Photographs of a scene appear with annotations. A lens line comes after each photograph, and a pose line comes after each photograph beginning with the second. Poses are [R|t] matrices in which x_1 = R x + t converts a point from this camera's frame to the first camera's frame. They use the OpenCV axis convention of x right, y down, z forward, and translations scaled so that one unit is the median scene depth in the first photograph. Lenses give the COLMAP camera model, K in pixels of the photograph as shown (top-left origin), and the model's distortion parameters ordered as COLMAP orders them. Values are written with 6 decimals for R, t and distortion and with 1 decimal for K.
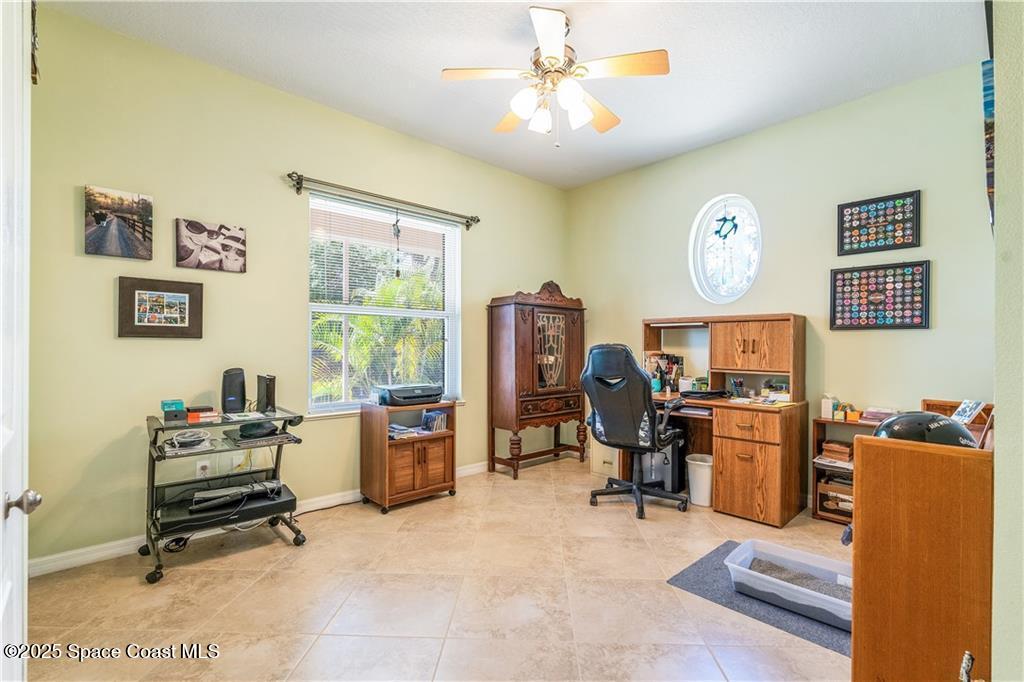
lens RADIAL K [[465.8, 0, 511.9], [0, 465.8, 344.2], [0, 0, 1]] dist [-0.000664, -0.000045]
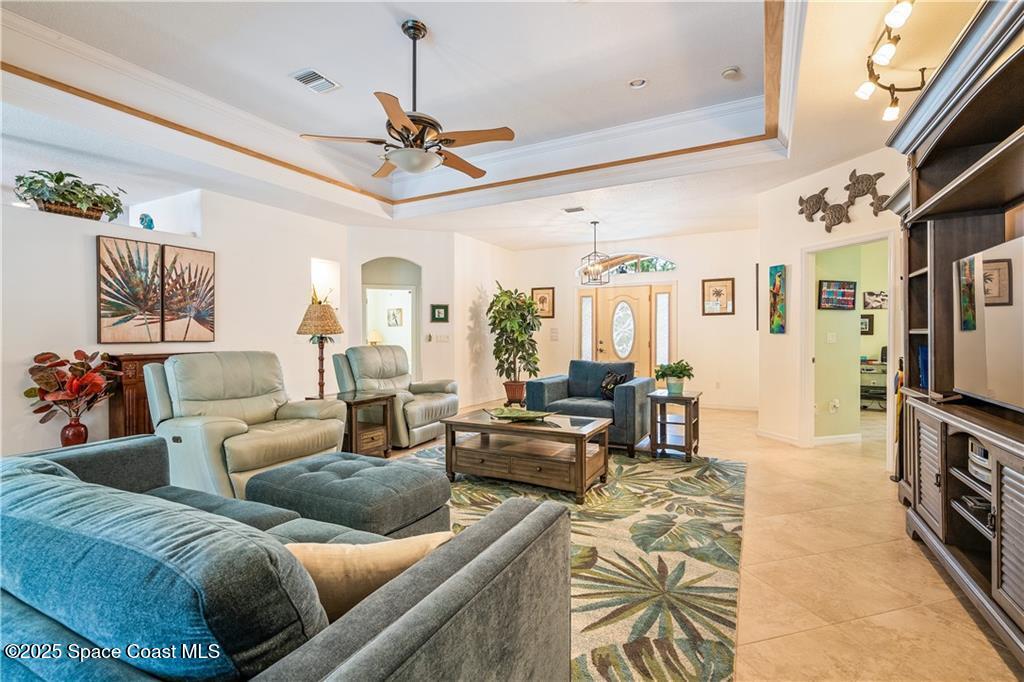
lens RADIAL K [[465.8, 0, 514.2], [0, 465.8, 339.6], [0, 0, 1]] dist [-0.000664, -0.000045]
pose [[0.342226, -0.000433, -0.939618, 1.160780], [0.000422, 1.000000, -0.000307, 0.014894], [0.939618, -0.000292, 0.342226, -1.885957]]
